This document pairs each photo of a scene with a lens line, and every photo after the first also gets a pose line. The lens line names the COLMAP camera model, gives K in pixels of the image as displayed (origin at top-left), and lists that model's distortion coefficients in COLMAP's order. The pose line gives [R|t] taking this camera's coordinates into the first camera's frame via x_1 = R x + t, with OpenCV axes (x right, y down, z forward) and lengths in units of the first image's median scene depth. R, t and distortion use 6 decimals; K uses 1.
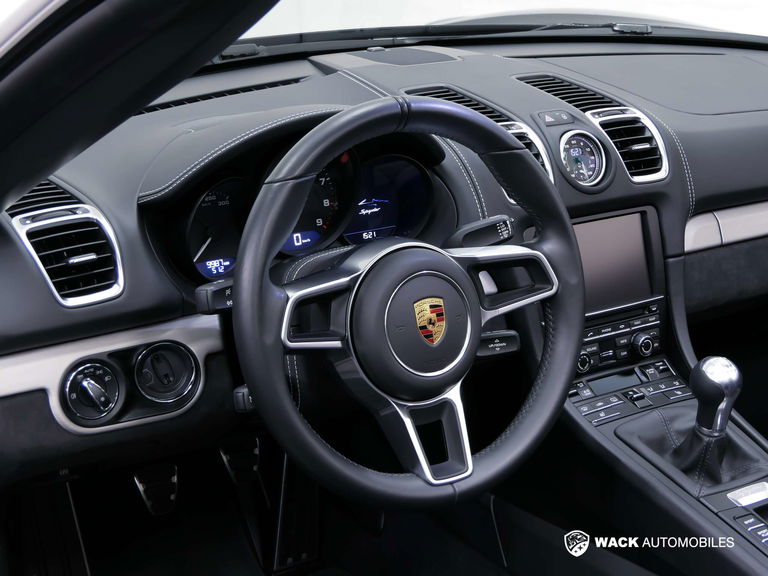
lens RADIAL K [[1409.5, 0, 384.8], [0, 1409.5, 287.1], [0, 0, 1]] dist [0.026561, 0.000000]
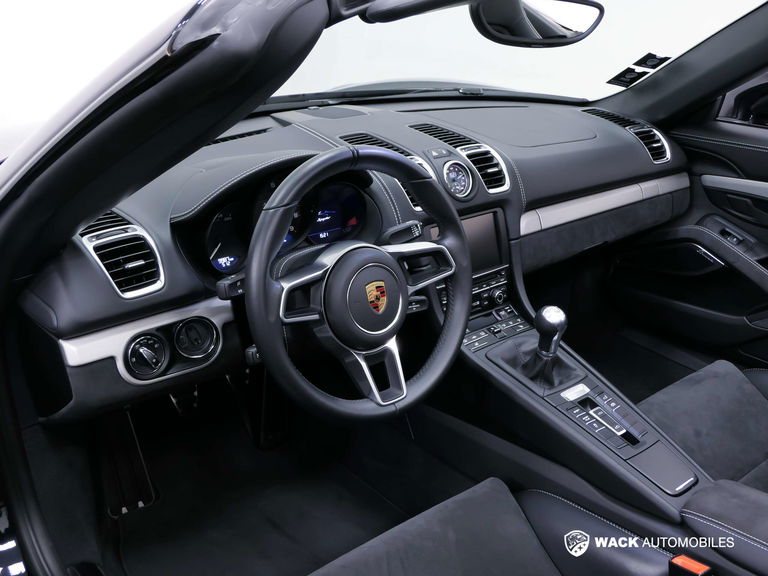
lens RADIAL K [[820.6, 0, 381.5], [0, 820.6, 286.6], [0, 0, 1]] dist [0.028519, 0.000000]
pose [[0.993861, -0.040964, 0.102773, -0.047498], [0.034989, 0.997628, 0.059287, -0.035513], [-0.104958, -0.055327, 0.992936, 0.128956]]
